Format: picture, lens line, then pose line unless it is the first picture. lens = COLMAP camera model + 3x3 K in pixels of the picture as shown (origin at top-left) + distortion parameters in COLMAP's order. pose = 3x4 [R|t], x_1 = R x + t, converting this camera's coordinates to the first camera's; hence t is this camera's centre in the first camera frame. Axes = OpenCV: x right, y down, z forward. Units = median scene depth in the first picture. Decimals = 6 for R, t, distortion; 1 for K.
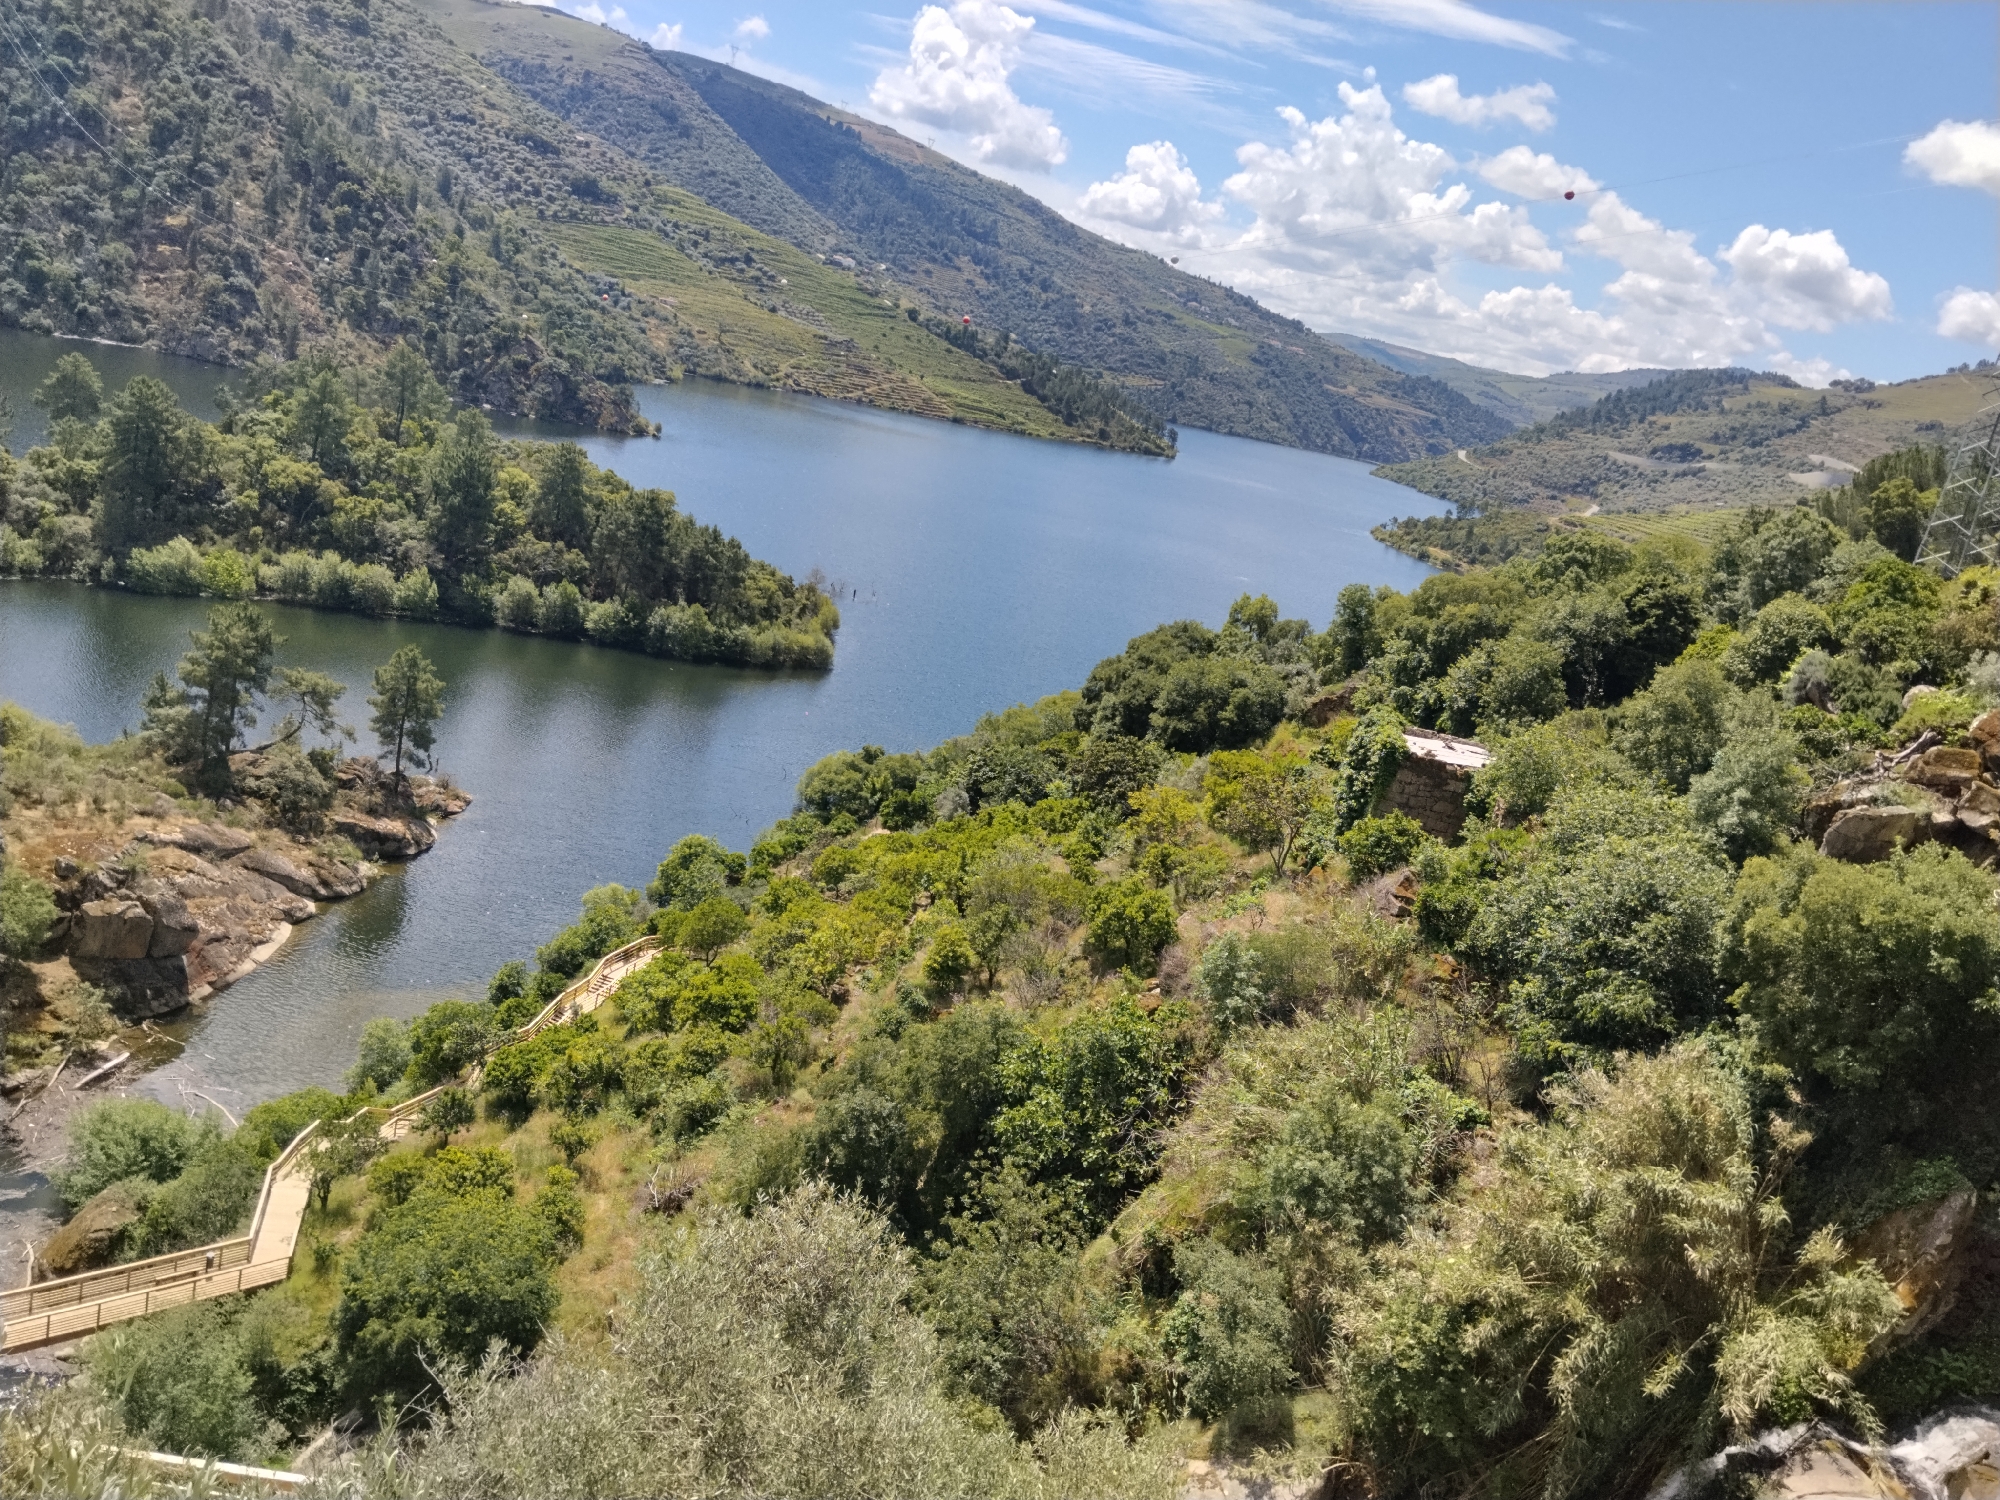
lens RADIAL K [[1697.9, 0, 994.7], [0, 1697.9, 752.7], [0, 0, 1]] dist [0.089798, -0.182914]
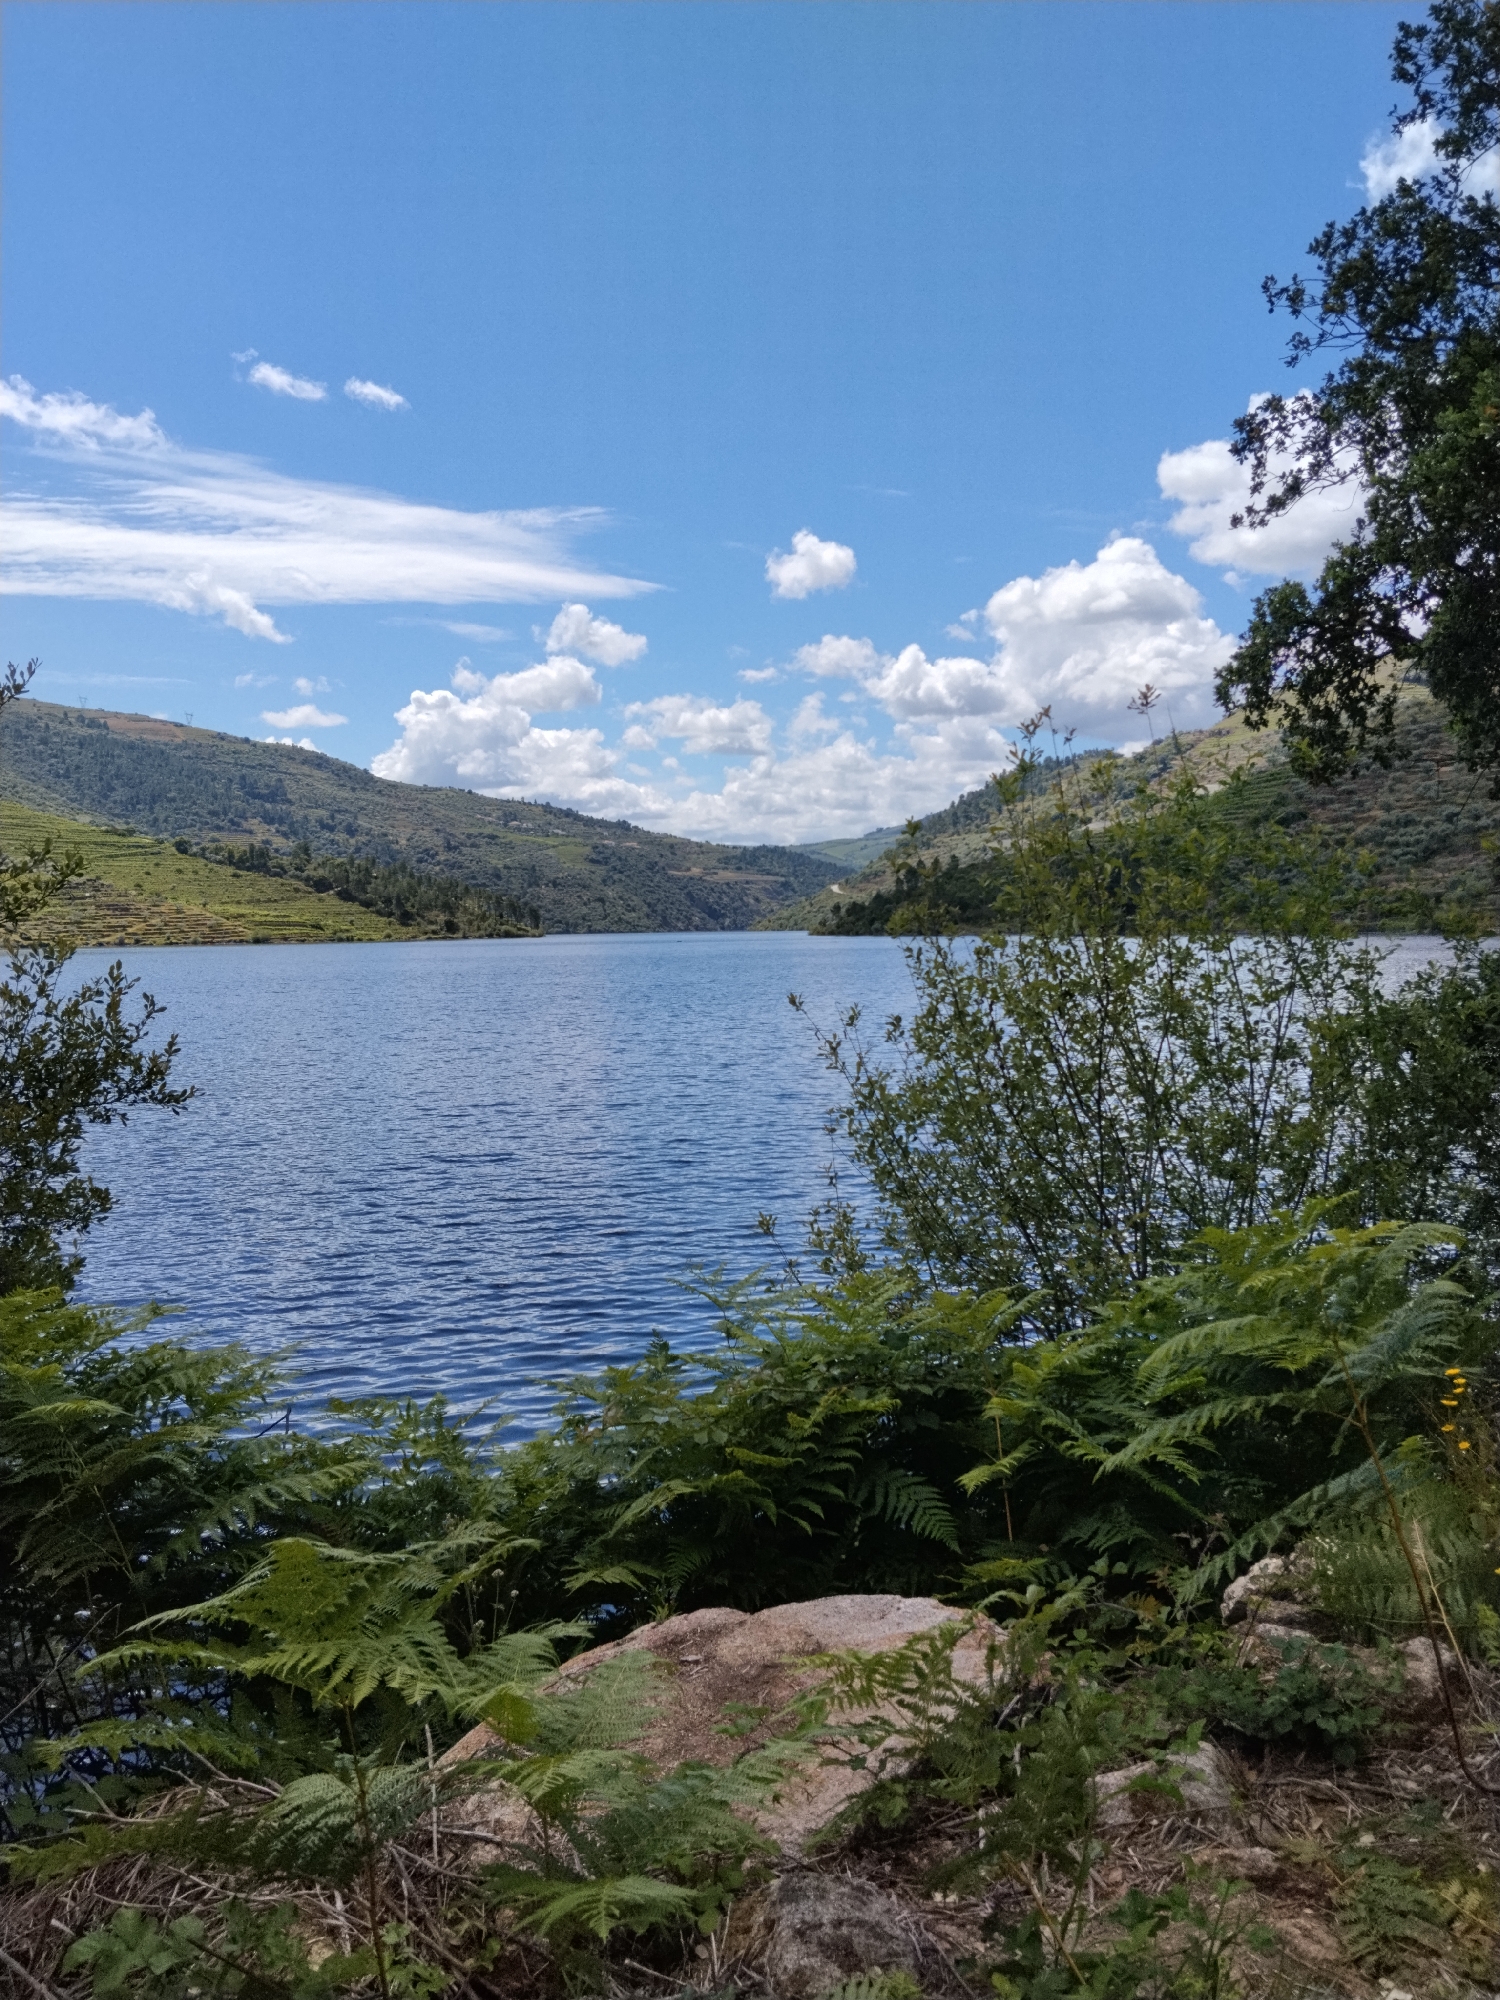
lens RADIAL K [[1697.9, 0, 737.1], [0, 1697.9, 930.9], [0, 0, 1]] dist [0.089798, -0.182914]
pose [[0.944883, -0.233931, 0.229068, 0.005565], [0.277862, 0.943003, -0.183132, 0.004066], [-0.173172, 0.236688, 0.956028, 0.189183]]
